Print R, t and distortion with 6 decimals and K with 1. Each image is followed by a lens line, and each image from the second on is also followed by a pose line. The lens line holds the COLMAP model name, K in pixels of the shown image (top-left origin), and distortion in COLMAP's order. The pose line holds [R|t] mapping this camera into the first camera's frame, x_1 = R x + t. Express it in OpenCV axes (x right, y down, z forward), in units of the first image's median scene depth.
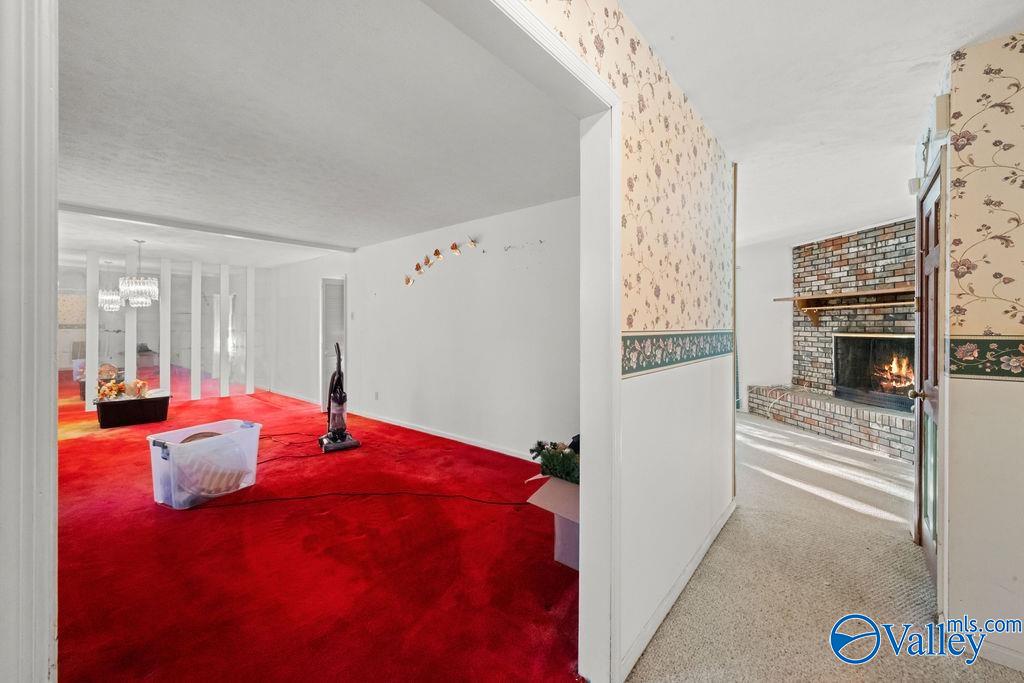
lens RADIAL K [[407.8, 0, 513.5], [0, 407.8, 327.9], [0, 0, 1]] dist [-0.000663, -0.000007]
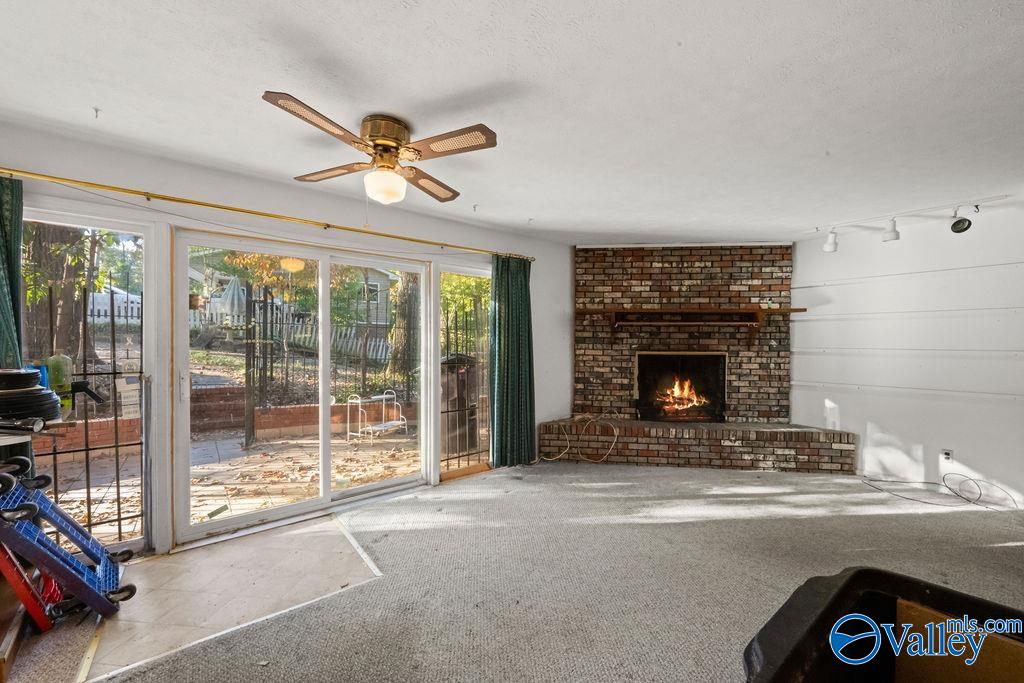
lens RADIAL K [[401.2, 0, 512.0], [0, 401.2, 347.5], [0, 0, 1]] dist [-0.001546, -0.000178]
pose [[0.214566, -0.006828, 0.976686, -0.173174], [-0.005185, 0.999954, 0.008130, -0.001622], [-0.976696, -0.006809, 0.214520, 1.142348]]
